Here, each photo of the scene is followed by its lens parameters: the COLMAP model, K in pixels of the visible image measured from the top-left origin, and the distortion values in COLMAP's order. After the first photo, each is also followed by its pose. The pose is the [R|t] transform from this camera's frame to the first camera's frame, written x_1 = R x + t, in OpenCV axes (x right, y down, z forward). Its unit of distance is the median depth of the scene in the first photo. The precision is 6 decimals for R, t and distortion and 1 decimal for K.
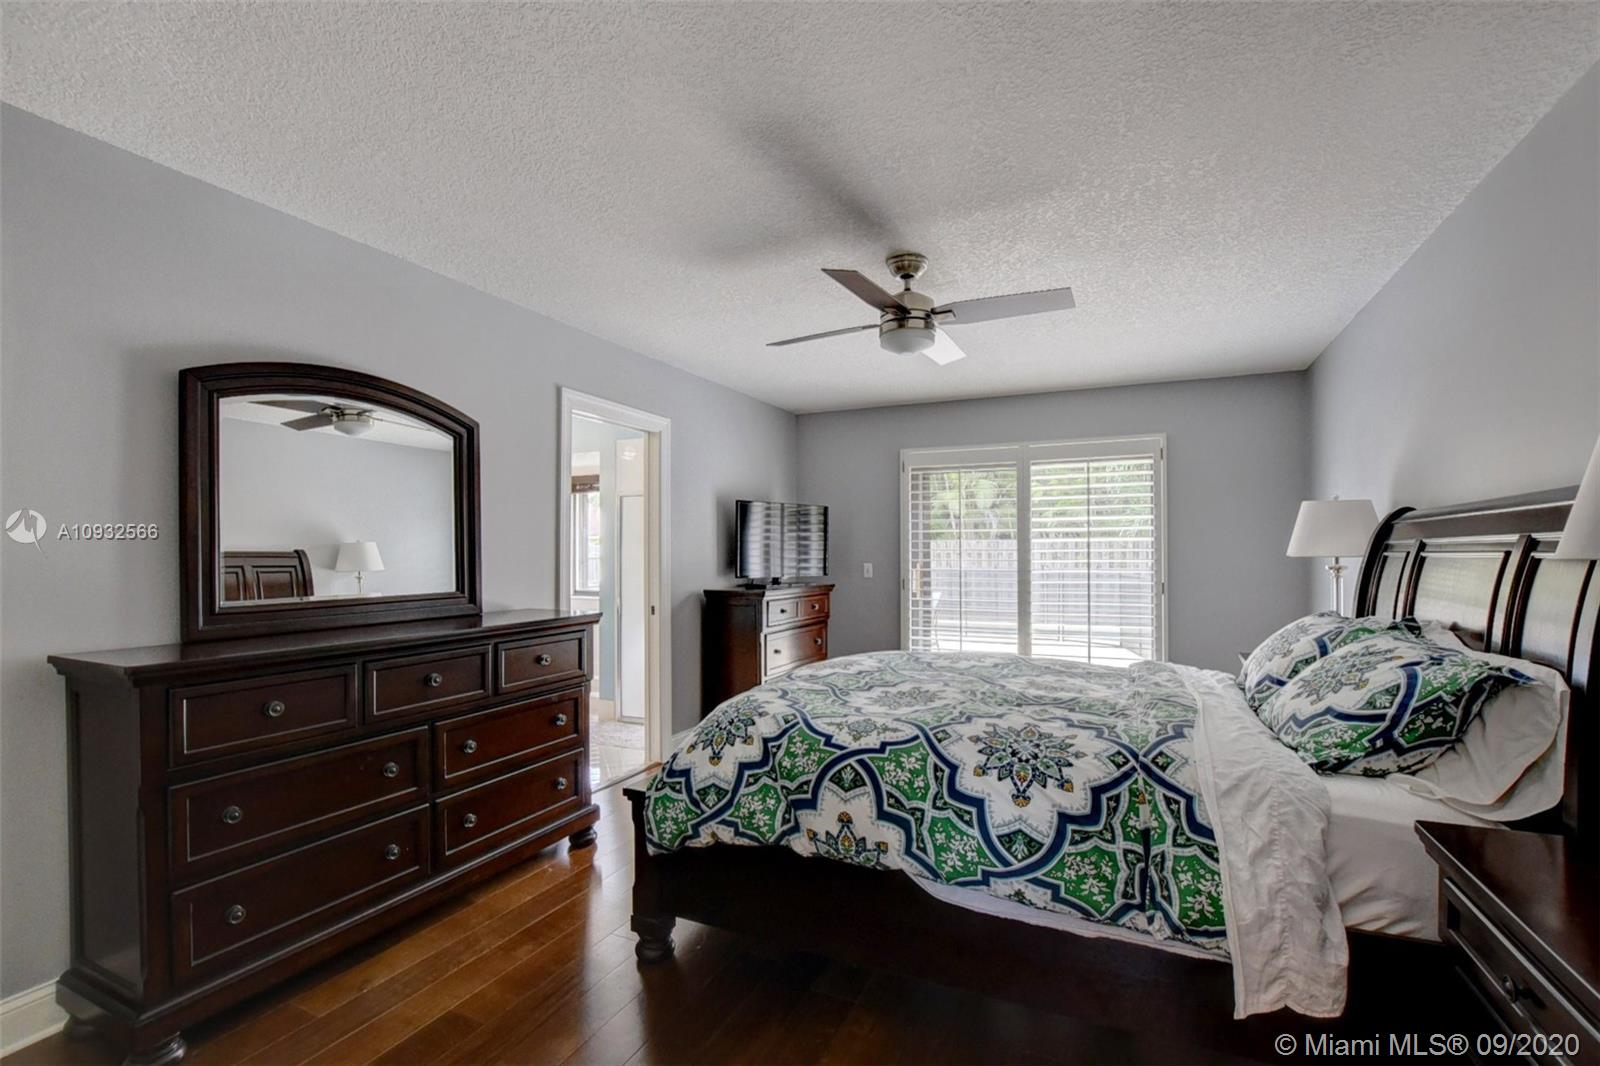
lens RADIAL K [[702.0, 0, 804.0], [0, 702.0, 543.8], [0, 0, 1]] dist [-0.028173, 0.001175]
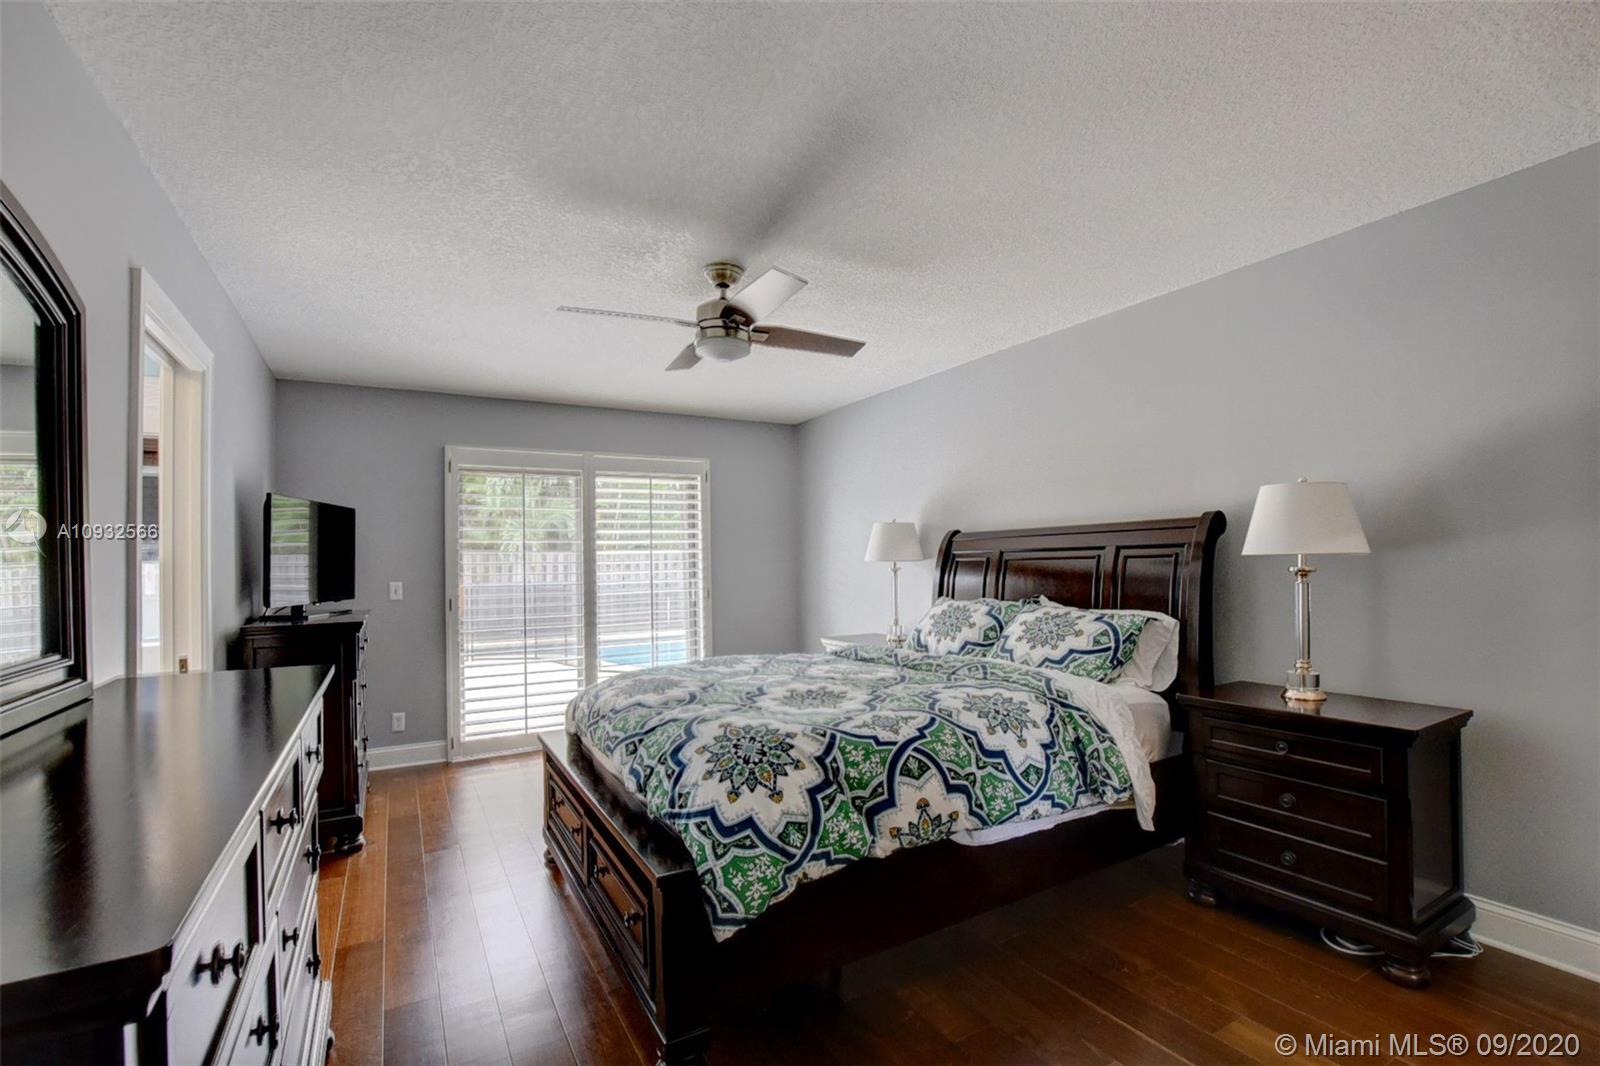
lens RADIAL K [[712.6, 0, 801.8], [0, 712.6, 540.1], [0, 0, 1]] dist [-0.030805, 0.000364]
pose [[0.572861, 0.014442, 0.819526, -0.913335], [0.007688, 0.999706, -0.022991, 0.008511], [-0.819617, 0.019471, 0.572581, 0.496214]]
